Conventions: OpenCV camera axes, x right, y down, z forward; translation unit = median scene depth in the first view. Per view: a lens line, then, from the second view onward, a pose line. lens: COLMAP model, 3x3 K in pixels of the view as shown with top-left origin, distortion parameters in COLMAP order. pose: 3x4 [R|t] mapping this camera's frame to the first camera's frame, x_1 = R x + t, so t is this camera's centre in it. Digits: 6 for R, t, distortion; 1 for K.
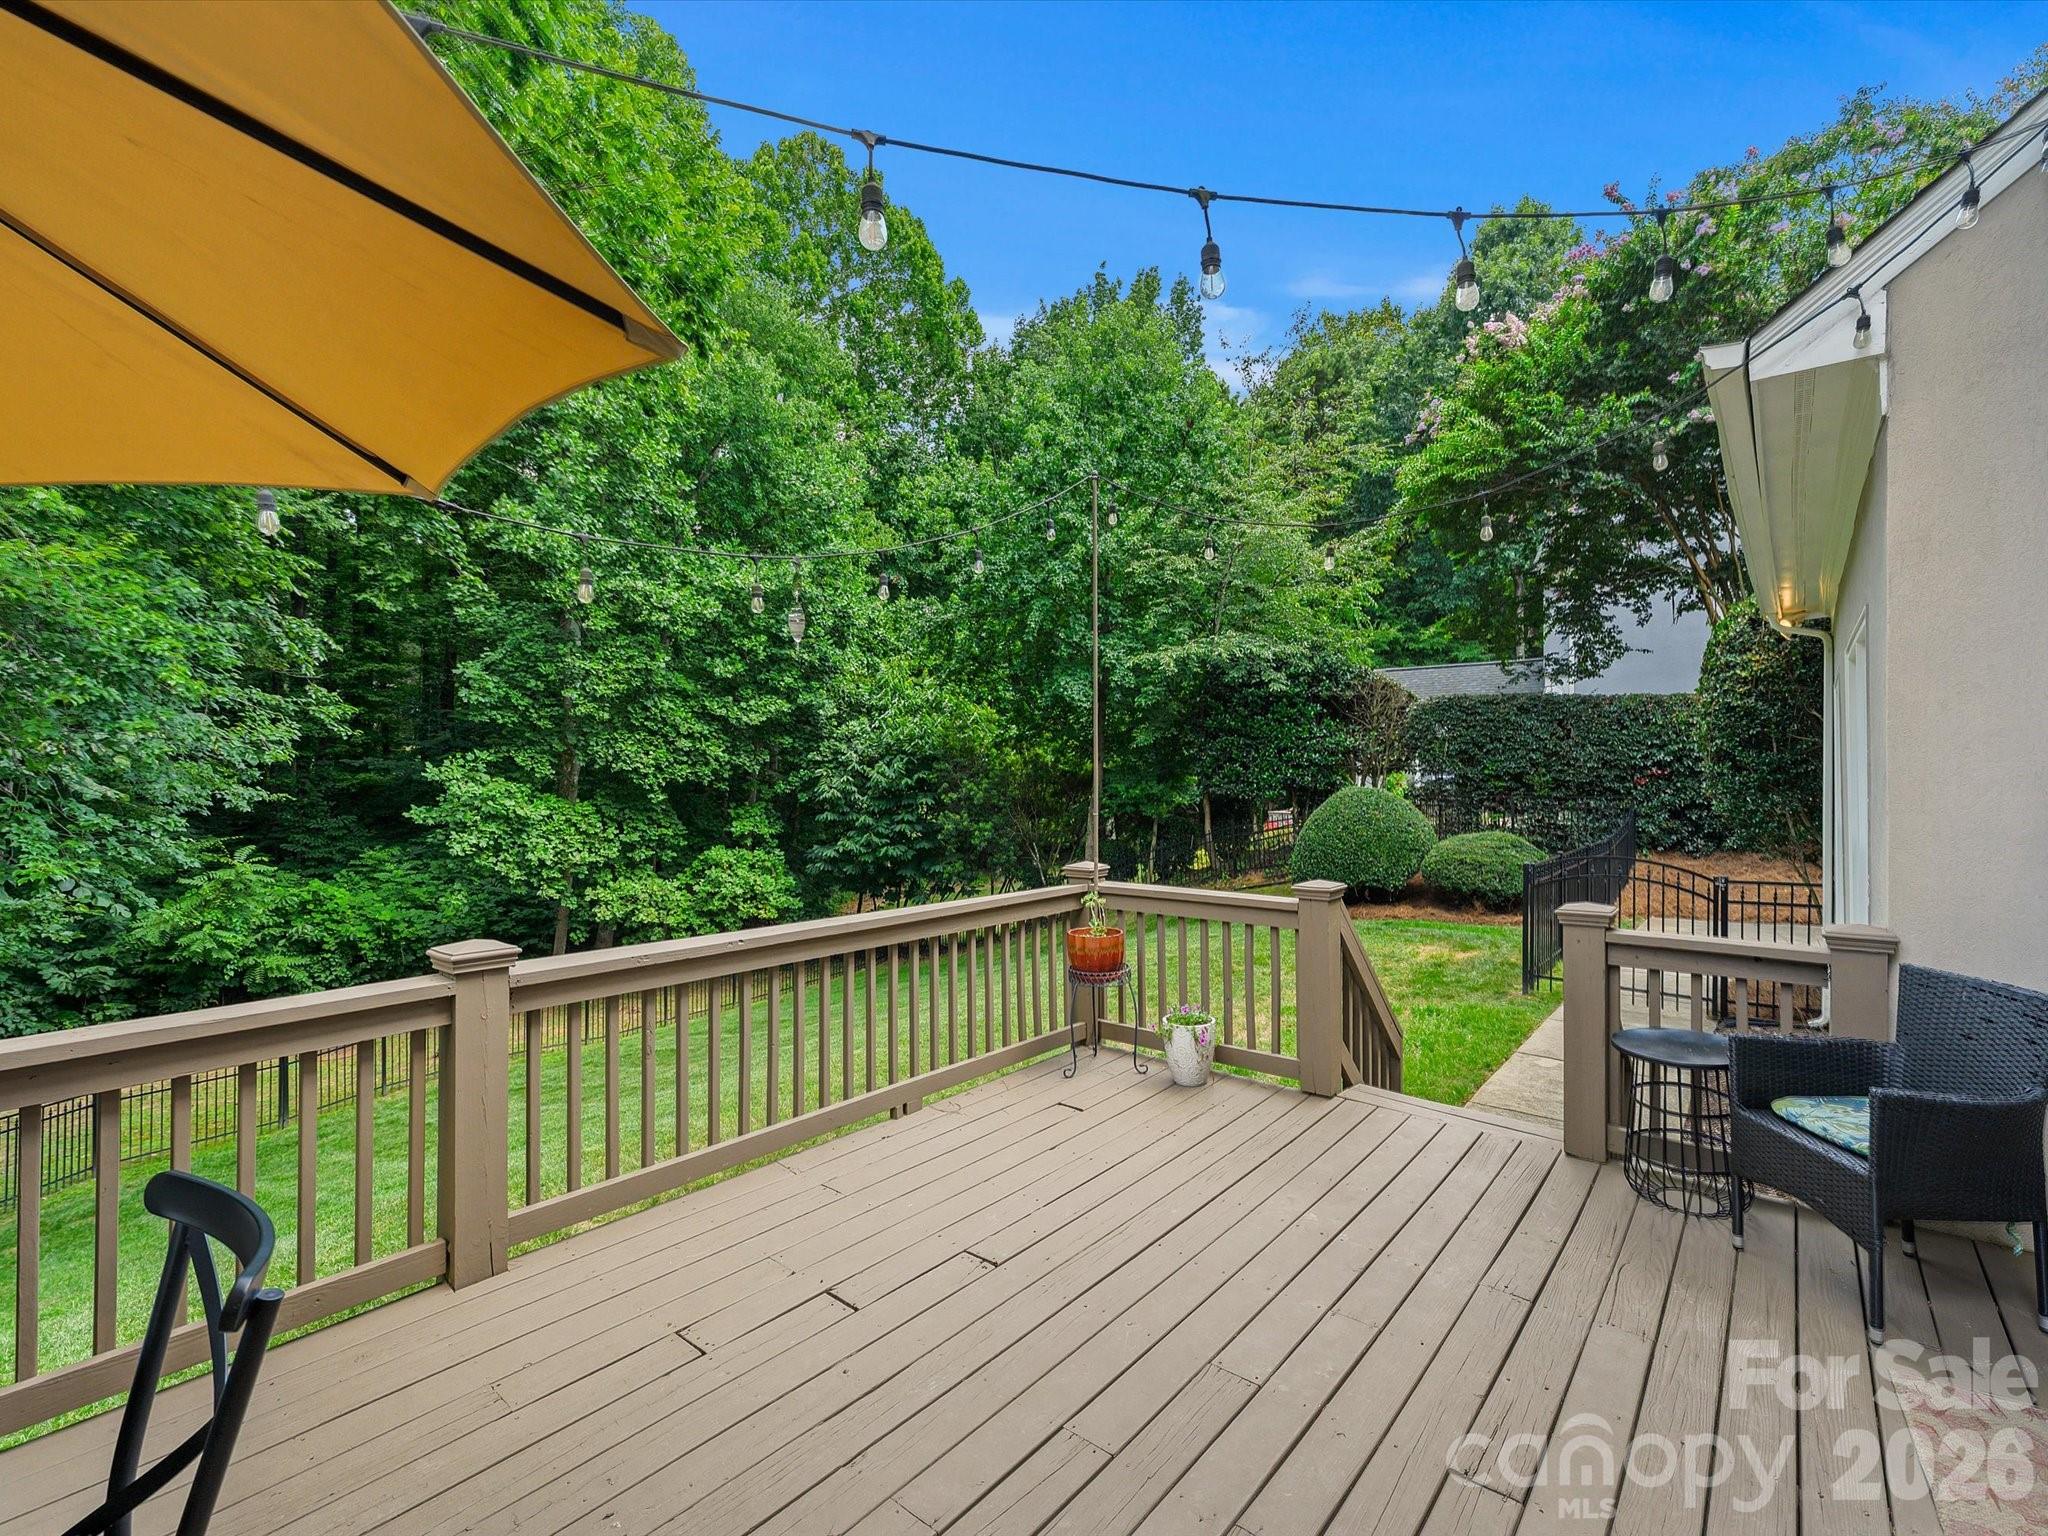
lens RADIAL K [[929.9, 0, 1029.4], [0, 929.9, 754.6], [0, 0, 1]] dist [0.000794, 0.000023]
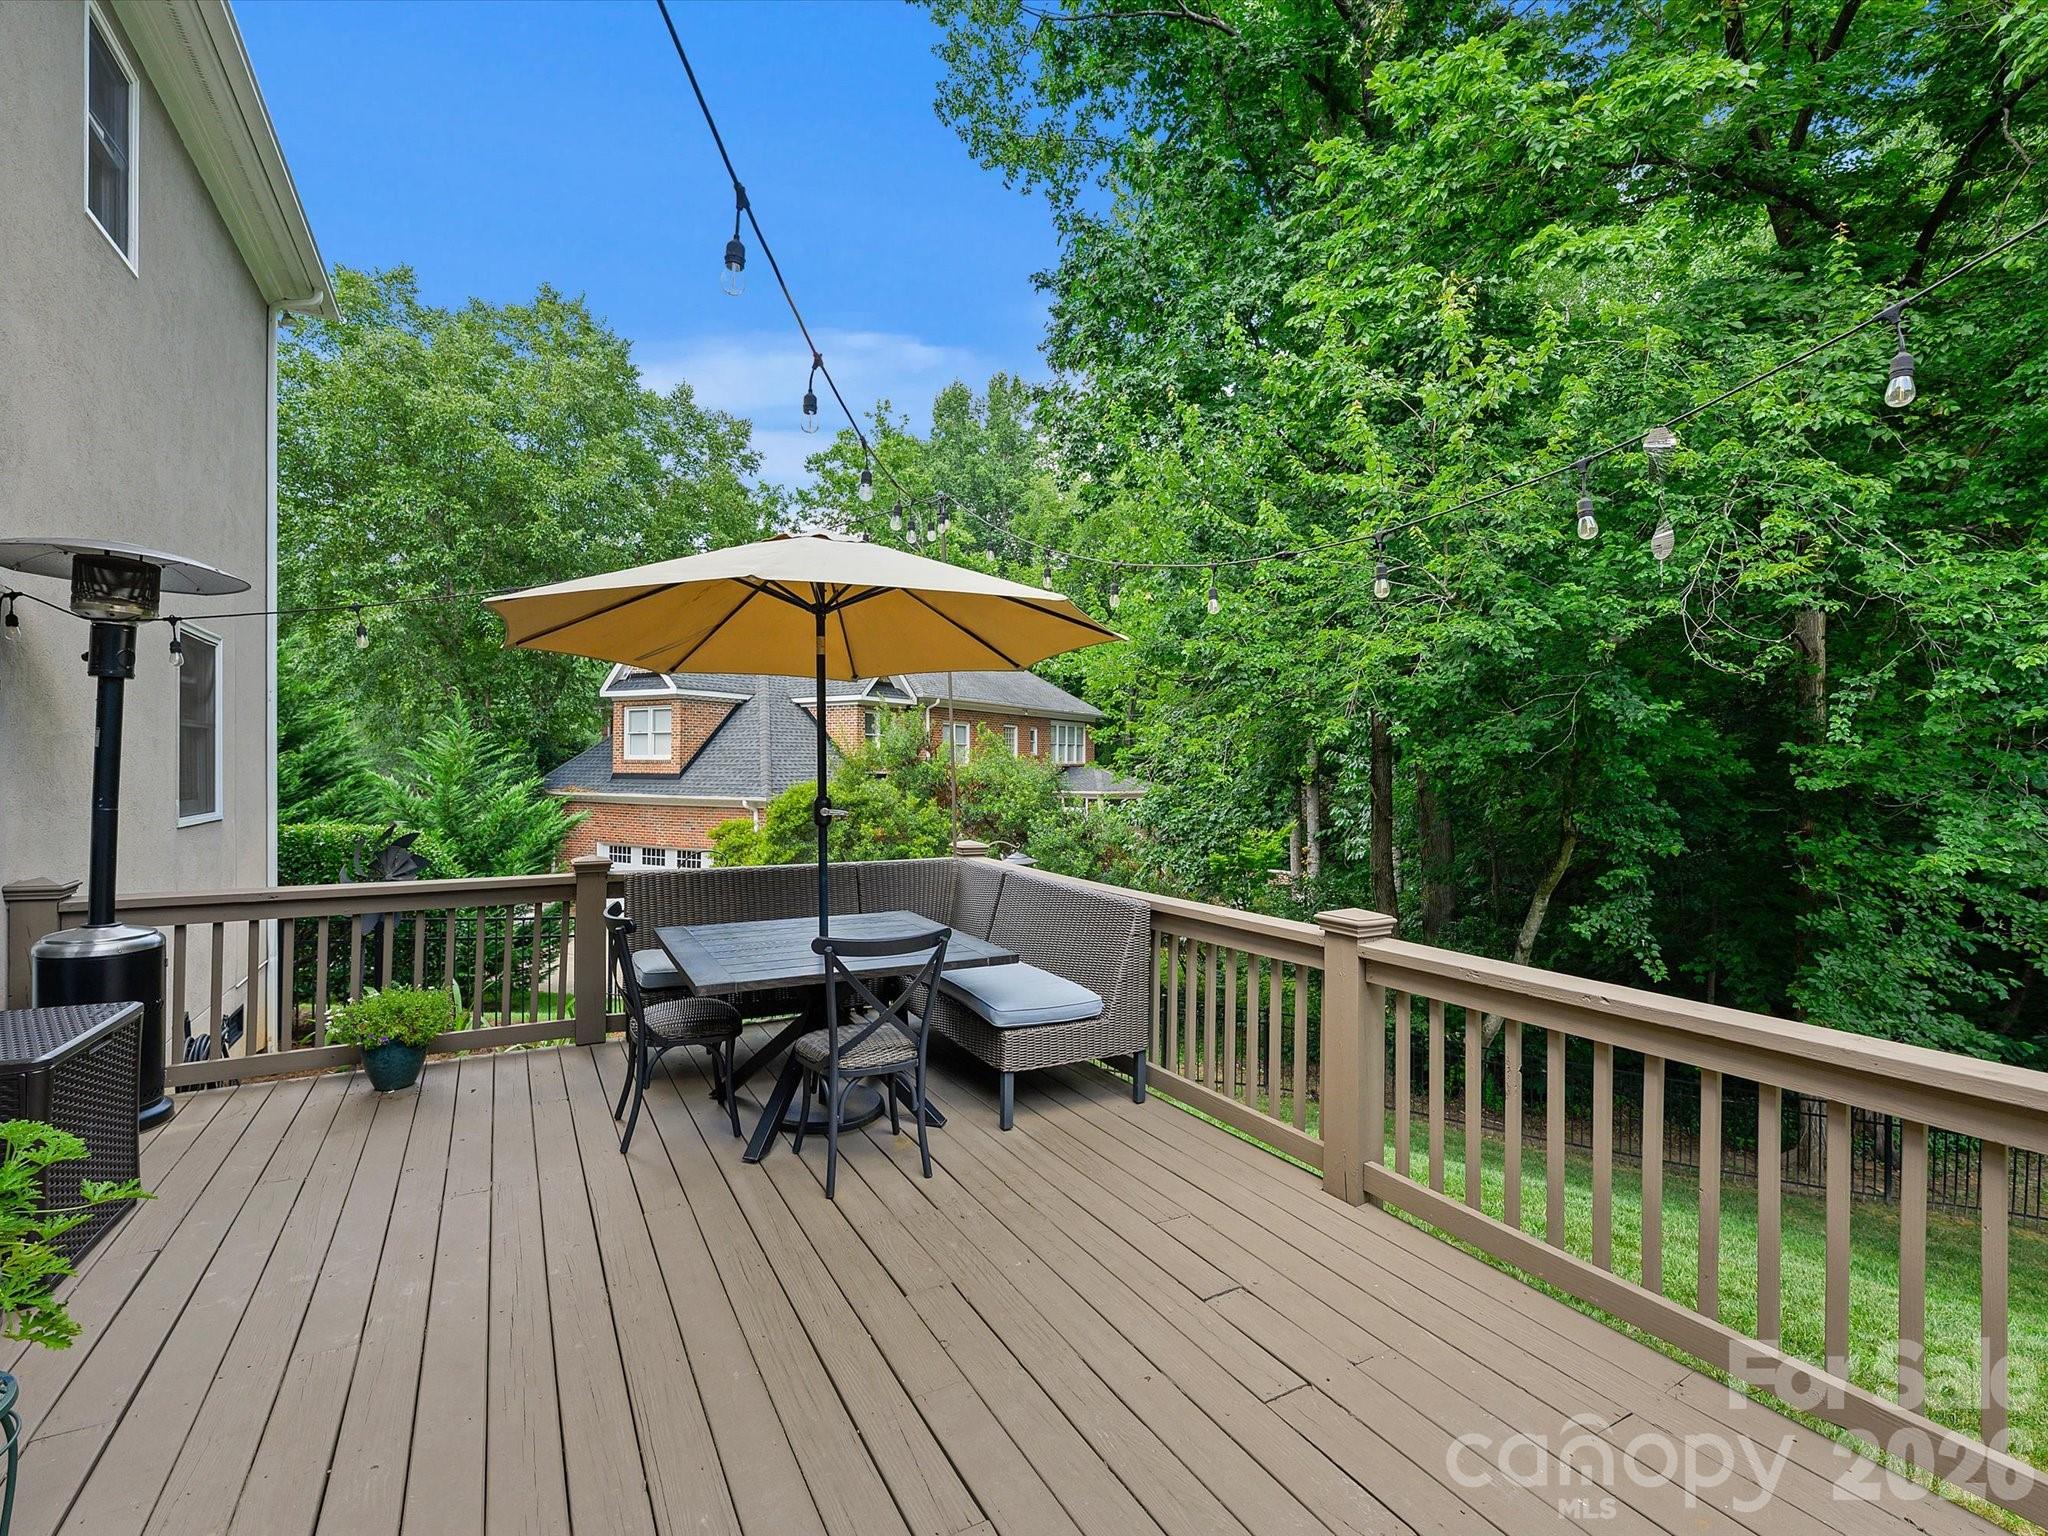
lens RADIAL K [[929.9, 0, 1029.4], [0, 929.9, 754.6], [0, 0, 1]] dist [0.000794, 0.000023]
pose [[-0.355786, -0.015414, -0.934440, 0.668361], [0.011181, 0.999722, -0.020748, 0.028698], [0.934501, -0.017830, -0.355514, 1.086516]]
